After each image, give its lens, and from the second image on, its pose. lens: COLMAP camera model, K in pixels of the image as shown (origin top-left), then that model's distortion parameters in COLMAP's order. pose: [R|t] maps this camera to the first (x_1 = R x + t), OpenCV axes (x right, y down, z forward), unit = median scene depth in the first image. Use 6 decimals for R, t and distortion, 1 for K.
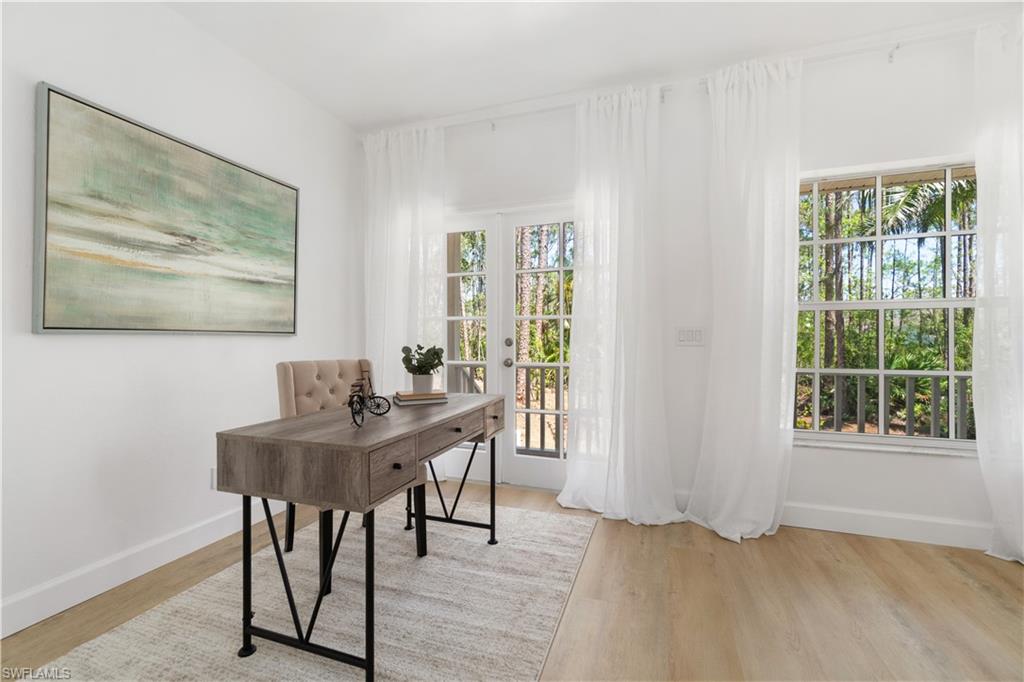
lens RADIAL K [[447.5, 0, 501.7], [0, 447.5, 335.5], [0, 0, 1]] dist [-0.007987, 0.001360]
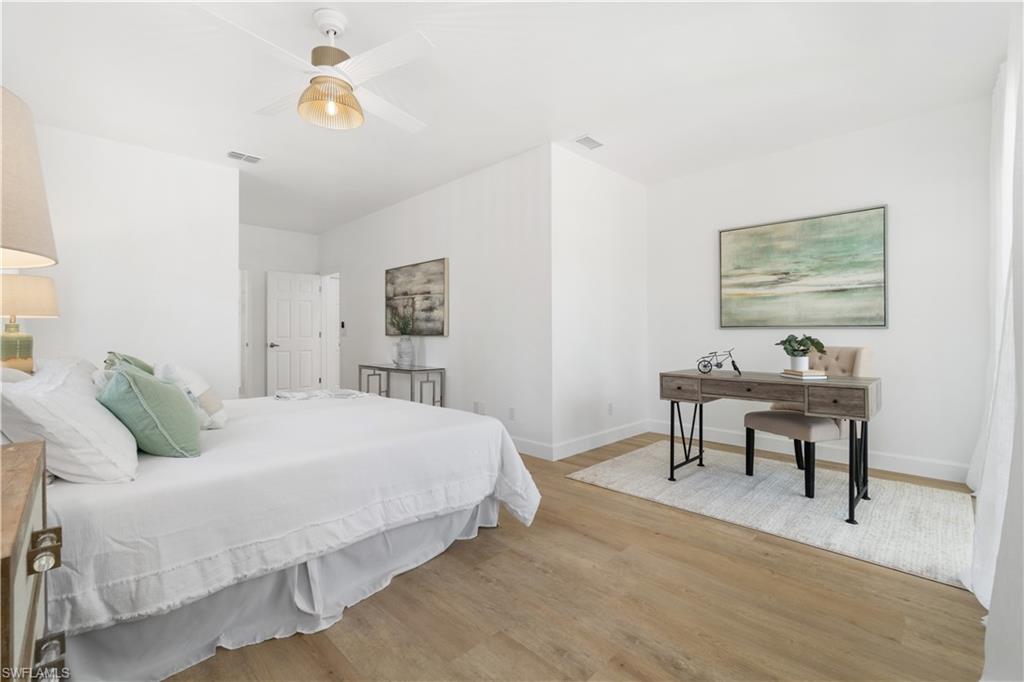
lens RADIAL K [[447.5, 0, 513.9], [0, 447.5, 333.5], [0, 0, 1]] dist [-0.007987, 0.001360]
pose [[-0.417994, 0.002175, -0.908447, 1.405089], [0.009426, 0.999954, -0.001943, 0.011756], [0.908401, -0.009375, -0.417995, 0.786550]]
